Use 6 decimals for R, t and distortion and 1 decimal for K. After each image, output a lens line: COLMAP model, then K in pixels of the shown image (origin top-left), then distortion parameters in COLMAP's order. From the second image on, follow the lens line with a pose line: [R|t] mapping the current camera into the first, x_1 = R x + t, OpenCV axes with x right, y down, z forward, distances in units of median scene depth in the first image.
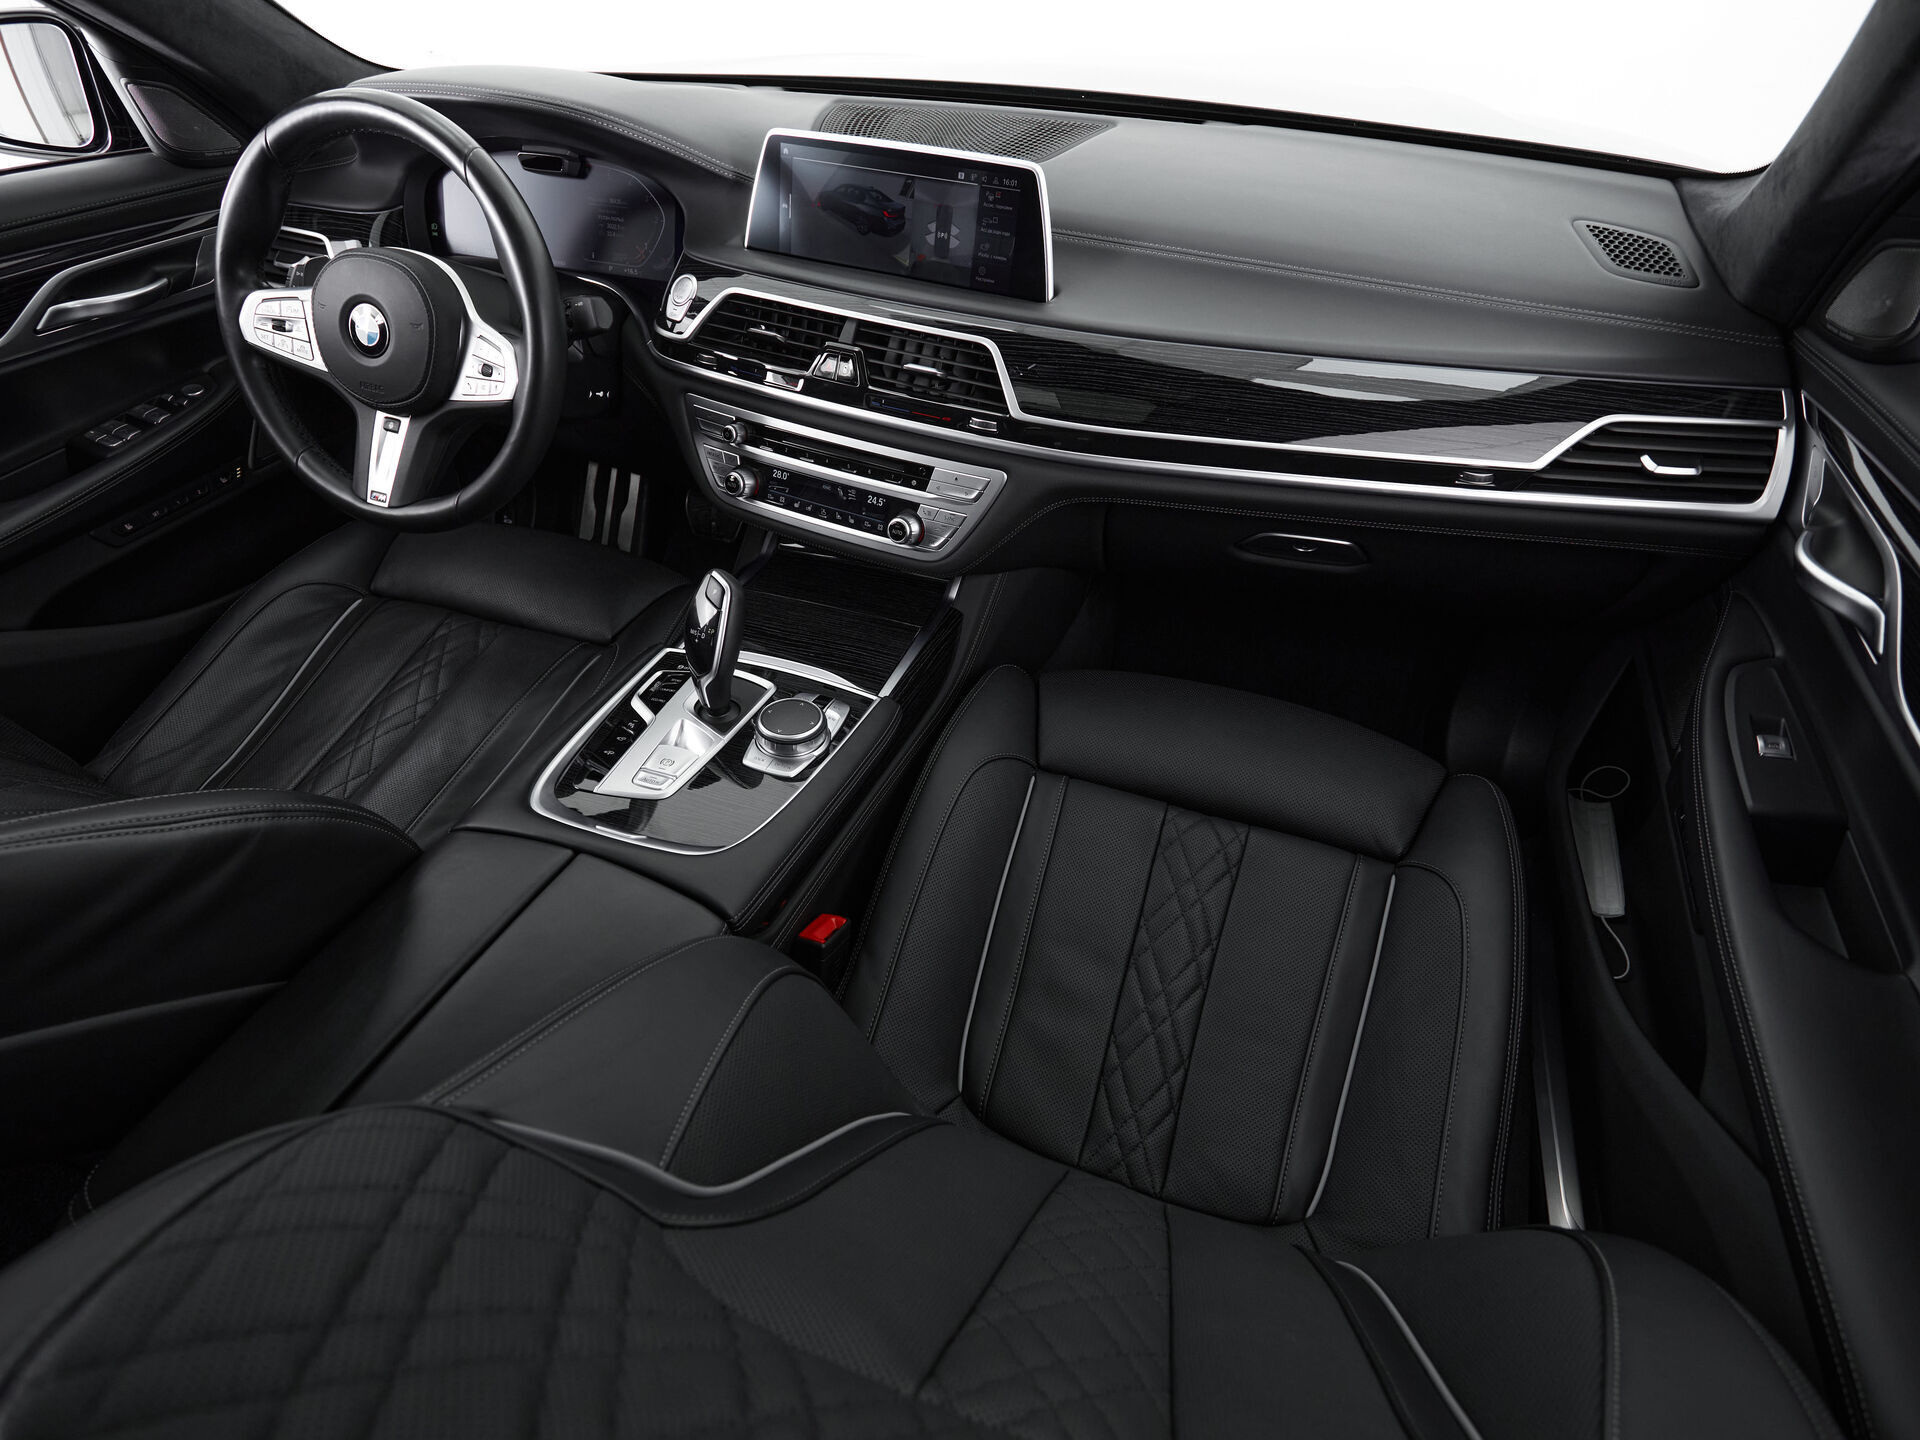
lens RADIAL K [[1020.1, 0, 960.0], [0, 1020.1, 720.0], [0, 0, 1]] dist [-0.000529, -0.002201]
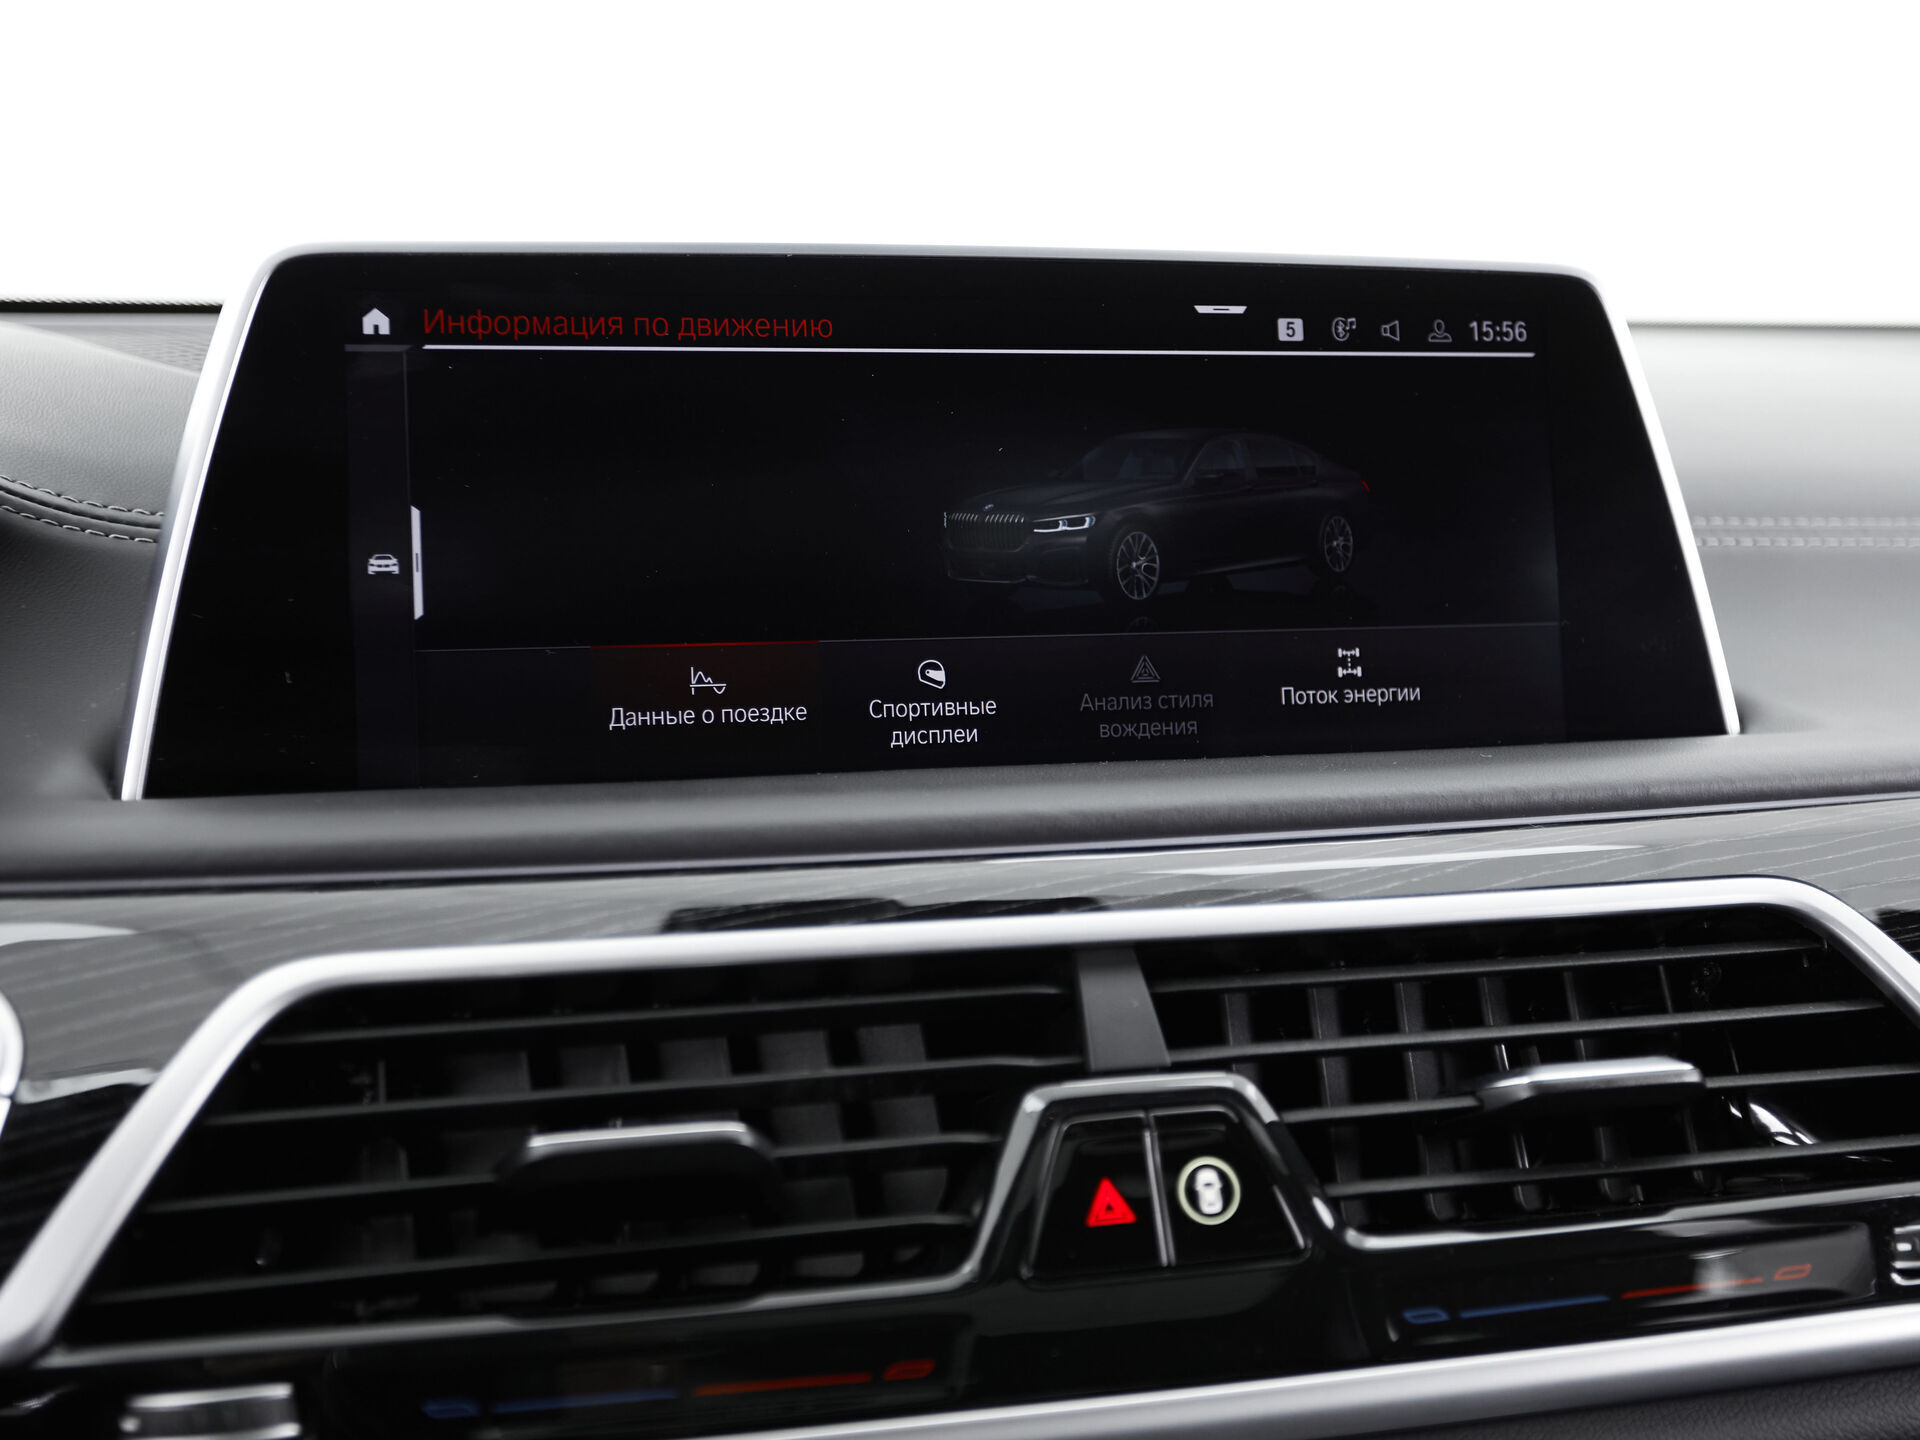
lens RADIAL K [[2512.2, 0, 996.4], [0, 2512.2, 689.2], [0, 0, 1]] dist [0.011986, 0.119728]
pose [[0.727864, -0.099452, 0.678471, -0.430951], [0.447440, 0.818649, -0.360015, -0.266882], [-0.519626, 0.565617, 0.640364, 0.664848]]
